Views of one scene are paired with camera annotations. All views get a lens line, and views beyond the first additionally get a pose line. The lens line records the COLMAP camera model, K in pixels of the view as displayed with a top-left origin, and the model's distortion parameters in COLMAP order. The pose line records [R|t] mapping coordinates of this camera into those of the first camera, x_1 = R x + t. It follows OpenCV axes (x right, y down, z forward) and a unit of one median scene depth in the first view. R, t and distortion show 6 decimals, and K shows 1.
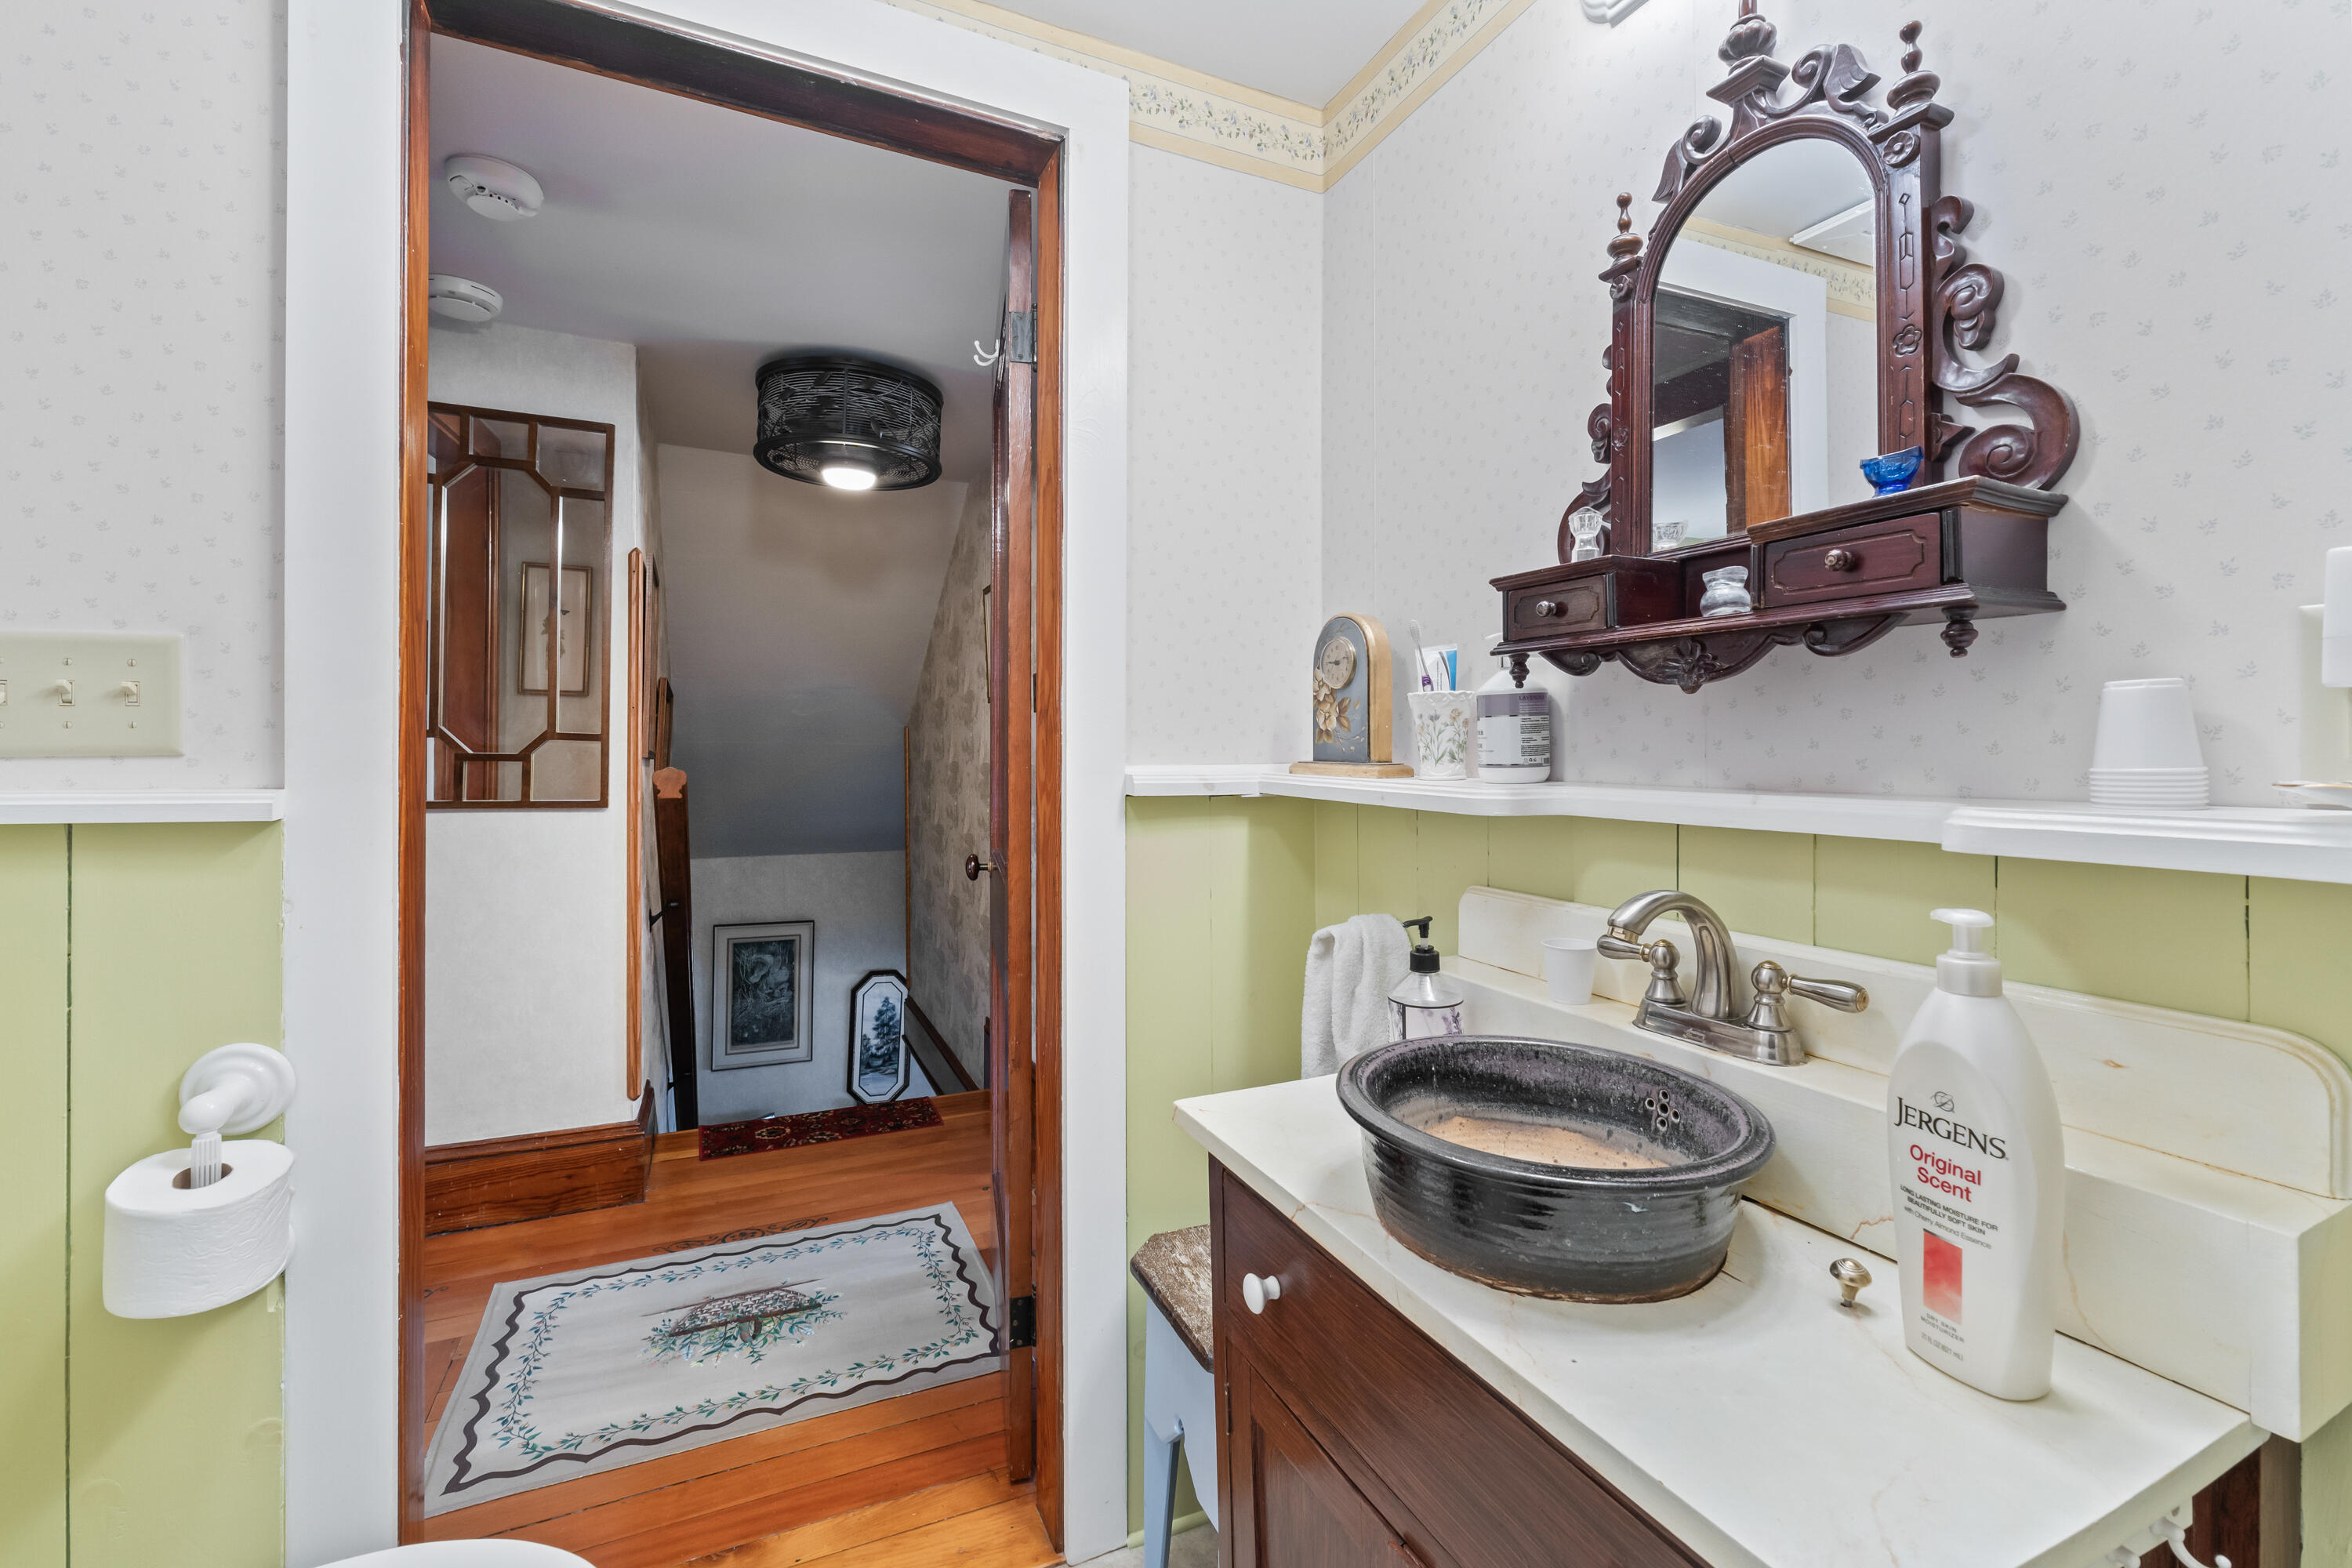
lens RADIAL K [[991.6, 0, 1175.2], [0, 991.6, 752.5], [0, 0, 1]] dist [-0.001541, -0.000239]
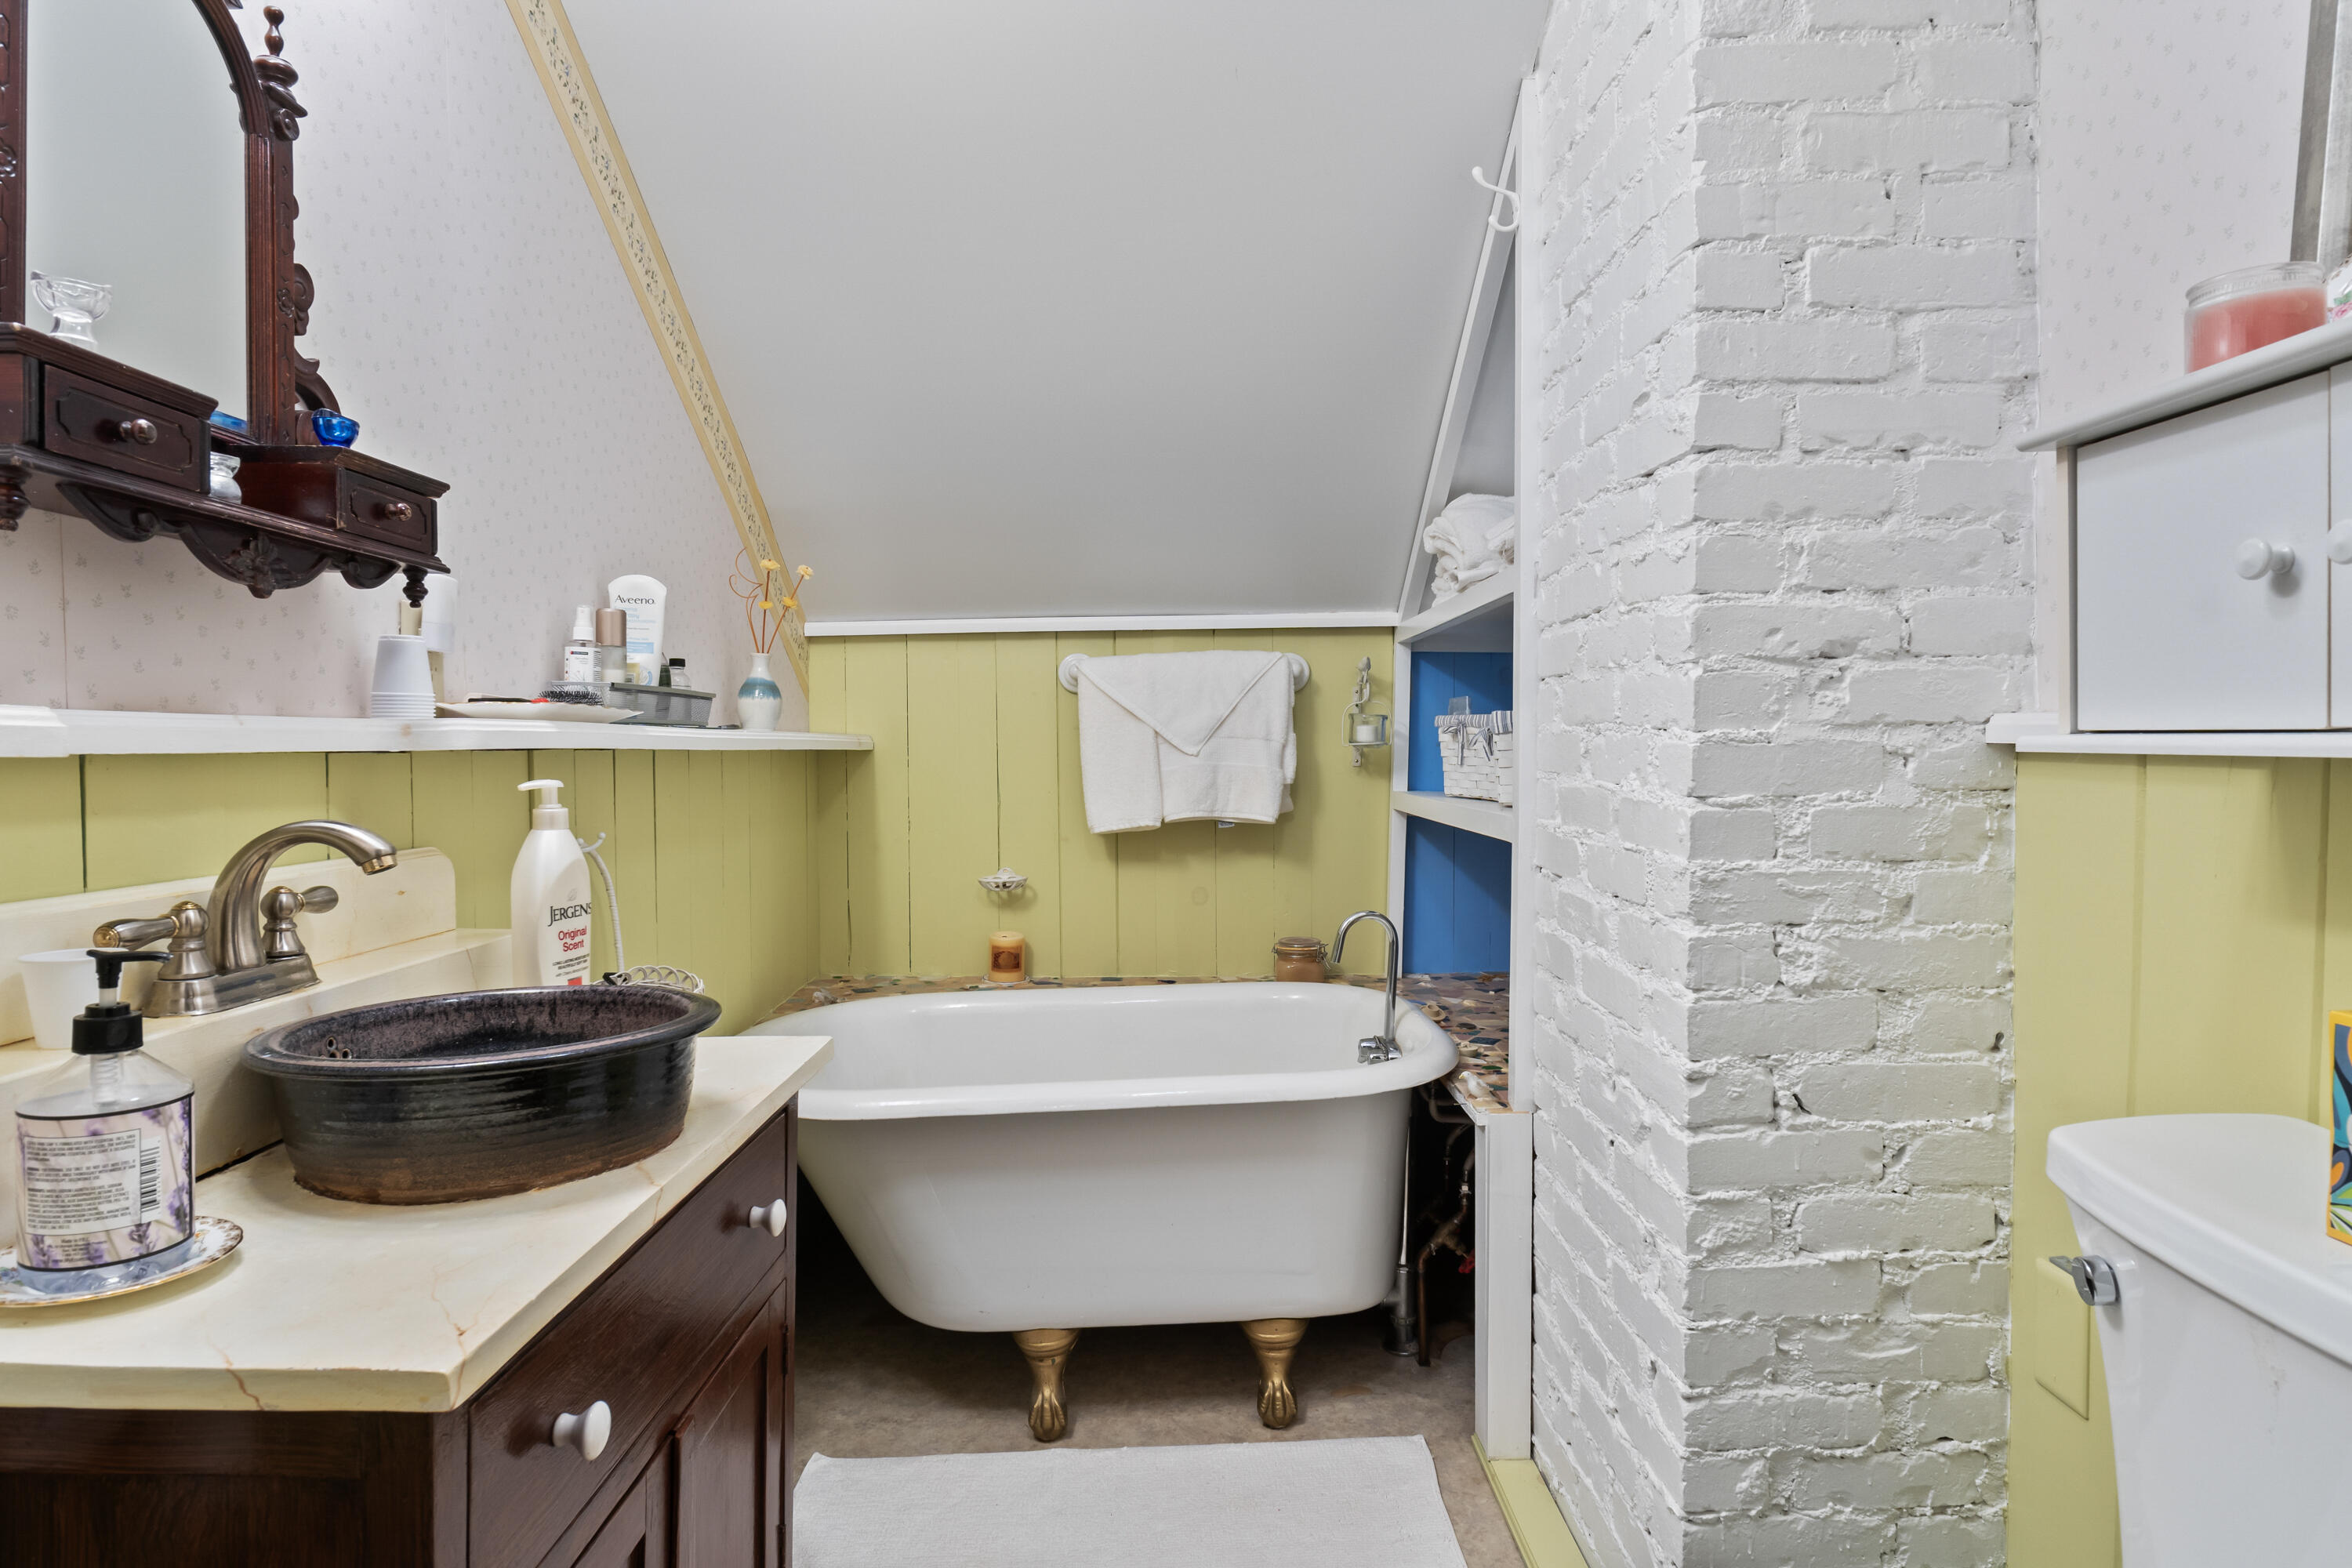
lens RADIAL K [[1364.1, 0, 1176.0], [0, 1364.1, 784.0], [0, 0, 1]] dist [-0.000316, -0.000111]
pose [[-0.912299, -0.008396, 0.409439, -0.795782], [0.003948, 0.999563, 0.029293, 0.080852], [-0.409507, 0.028340, -0.911867, 1.993406]]
